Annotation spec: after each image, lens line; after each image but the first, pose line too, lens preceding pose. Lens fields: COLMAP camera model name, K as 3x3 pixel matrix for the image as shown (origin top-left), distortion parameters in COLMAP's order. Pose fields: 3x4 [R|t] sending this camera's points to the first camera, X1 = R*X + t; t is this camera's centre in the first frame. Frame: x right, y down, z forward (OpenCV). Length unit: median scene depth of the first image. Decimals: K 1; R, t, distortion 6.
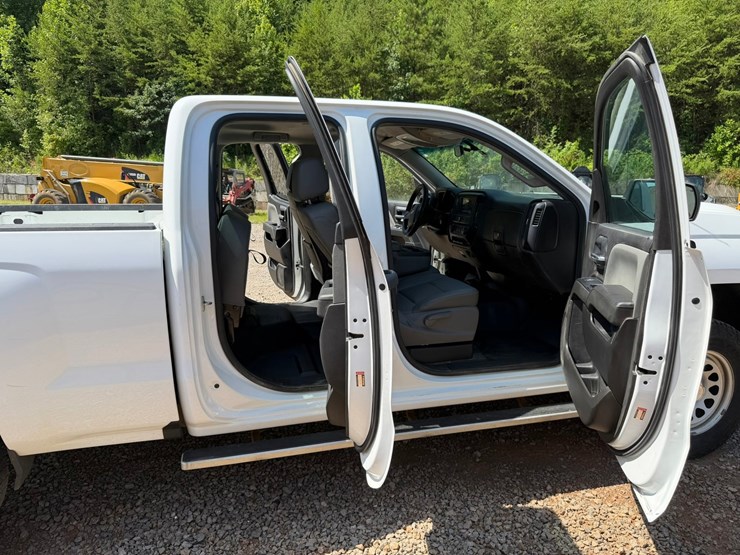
lens RADIAL K [[526.6, 0, 370.7], [0, 526.6, 278.3], [0, 0, 1]] dist [0.019472, -0.027280]
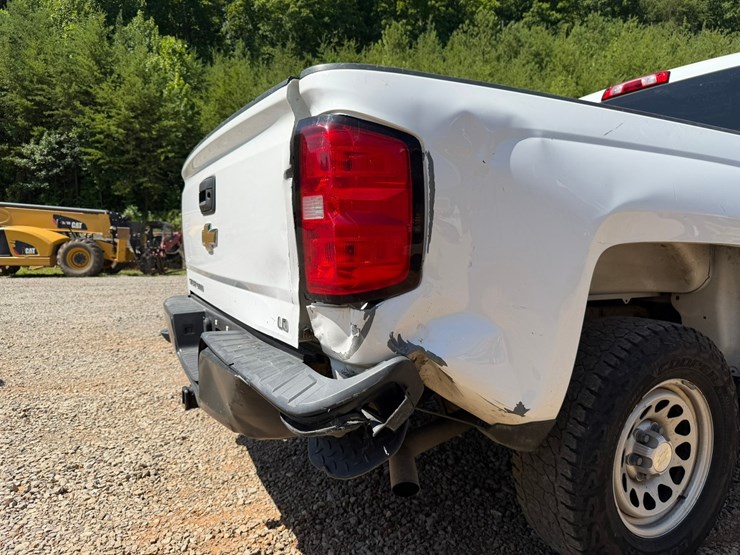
lens RADIAL K [[526.6, 0, 370.7], [0, 526.6, 278.3], [0, 0, 1]] dist [0.019472, -0.027280]
pose [[0.973000, -0.009802, 0.230595, -0.092260], [0.038168, 0.992175, -0.118879, 0.013881], [-0.227626, 0.124470, 0.965761, 0.016388]]
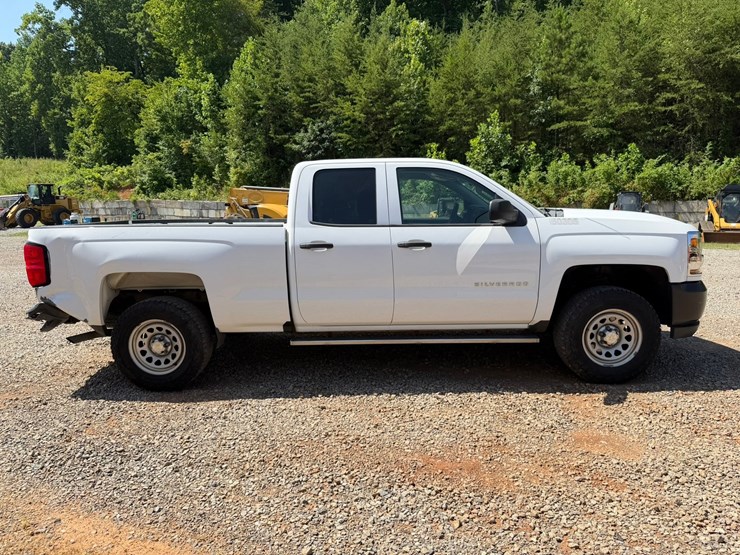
lens RADIAL K [[522.8, 0, 369.9], [0, 522.8, 274.0], [0, 0, 1]] dist [0.064203, -0.087687]
pose [[0.959593, 0.023589, -0.280401, 0.031497], [-0.037510, 0.998310, -0.044384, 0.010752], [0.278880, 0.053108, 0.958856, -0.054894]]
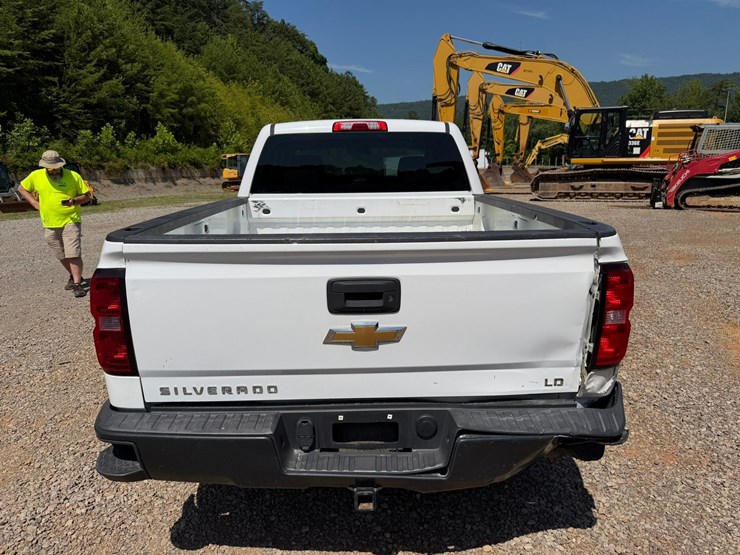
lens RADIAL K [[531.4, 0, 367.3], [0, 531.4, 274.6], [0, 0, 1]] dist [-0.001909, -0.002177]
pose [[0.248551, -0.206010, 0.946458, -0.146258], [0.189310, 0.968609, 0.161117, -0.012670], [-0.949939, 0.139128, 0.279748, 0.056203]]
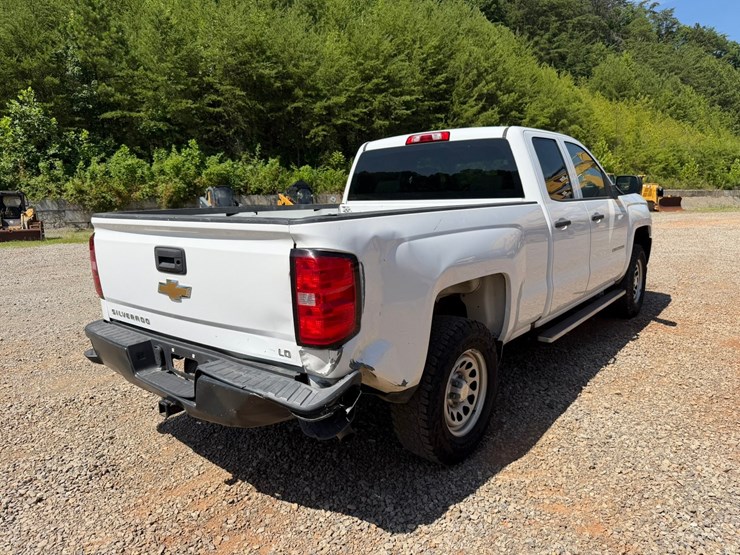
lens RADIAL K [[524.8, 0, 372.3], [0, 524.8, 279.2], [0, 0, 1]] dist [0.034422, -0.050007]
pose [[0.803084, -0.119025, 0.583857, -0.116640], [0.134603, 0.990757, 0.016832, 0.003262], [-0.580464, 0.065072, 0.811682, -0.004522]]
